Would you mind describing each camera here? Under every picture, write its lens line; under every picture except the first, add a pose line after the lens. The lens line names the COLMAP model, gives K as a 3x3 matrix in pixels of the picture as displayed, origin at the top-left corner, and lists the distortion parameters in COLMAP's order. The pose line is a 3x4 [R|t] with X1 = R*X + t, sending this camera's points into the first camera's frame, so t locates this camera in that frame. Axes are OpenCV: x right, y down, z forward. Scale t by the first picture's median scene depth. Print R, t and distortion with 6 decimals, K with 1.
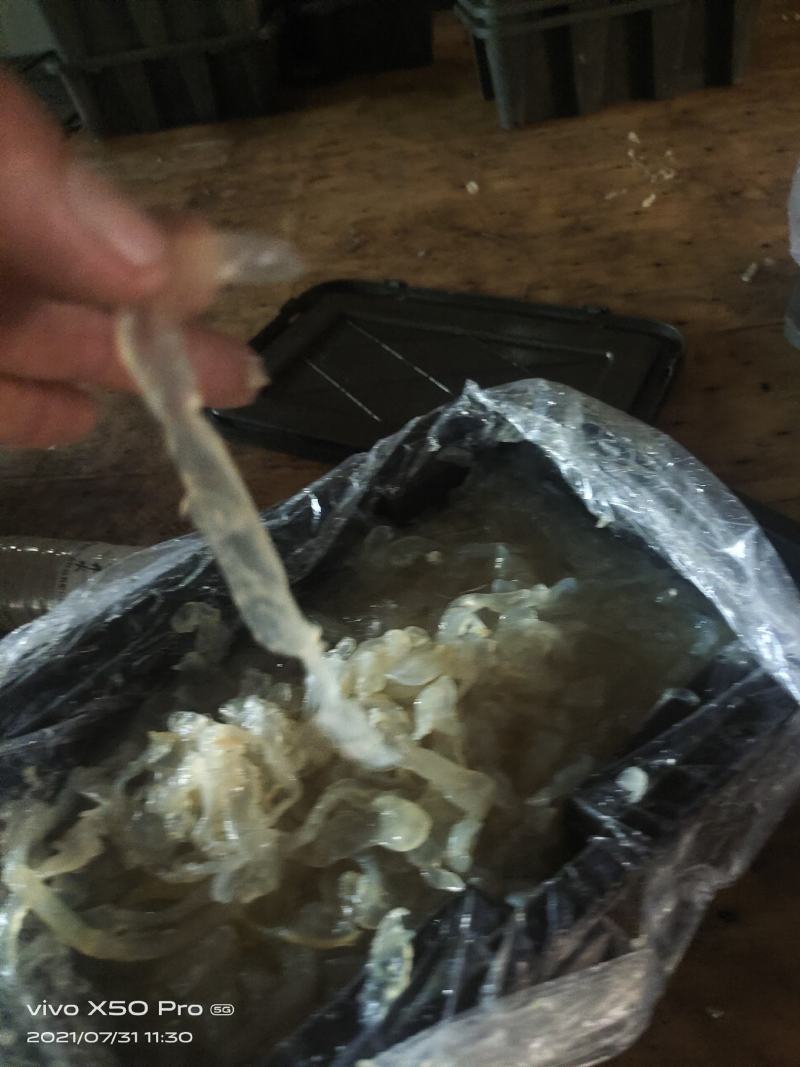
lens RADIAL K [[797.2, 0, 401.9], [0, 797.2, 519.6], [0, 0, 1]] dist [0.003615, -0.053555]
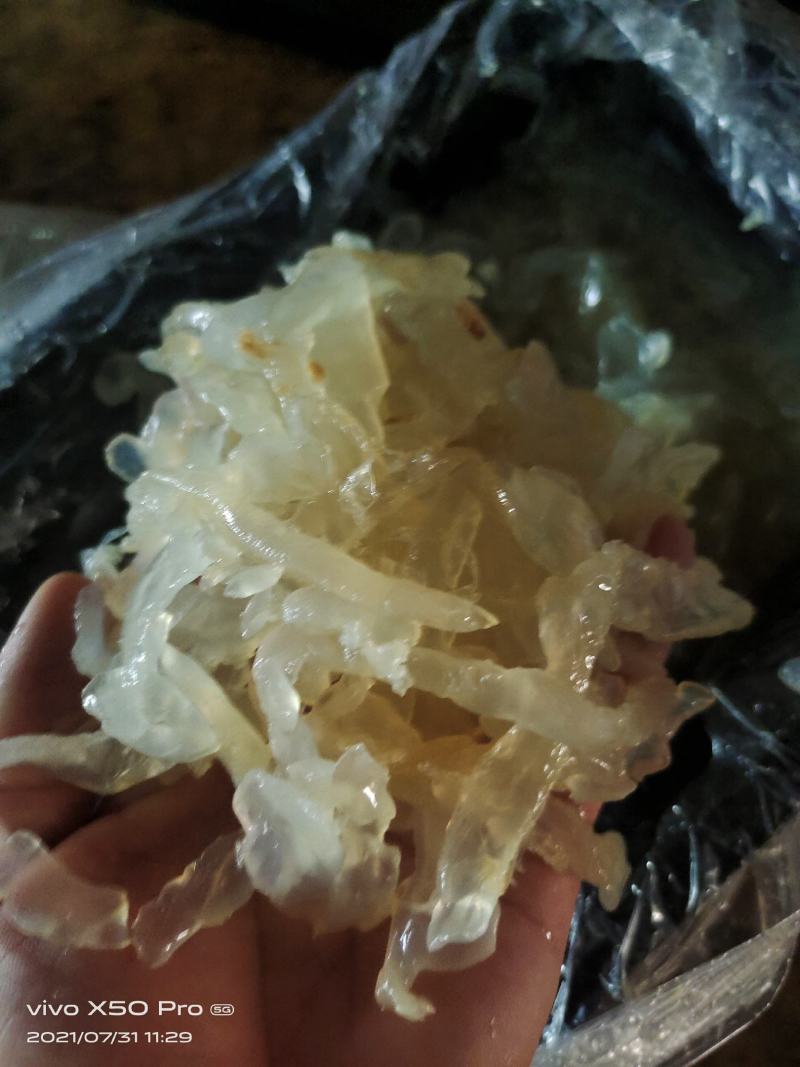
lens RADIAL K [[797.2, 0, 401.9], [0, 797.2, 519.6], [0, 0, 1]] dist [0.003615, -0.053555]
pose [[0.996110, -0.025605, 0.084322, -0.089325], [-0.021074, 0.859881, 0.510059, -0.107795], [-0.085567, -0.509851, 0.855997, 0.335715]]
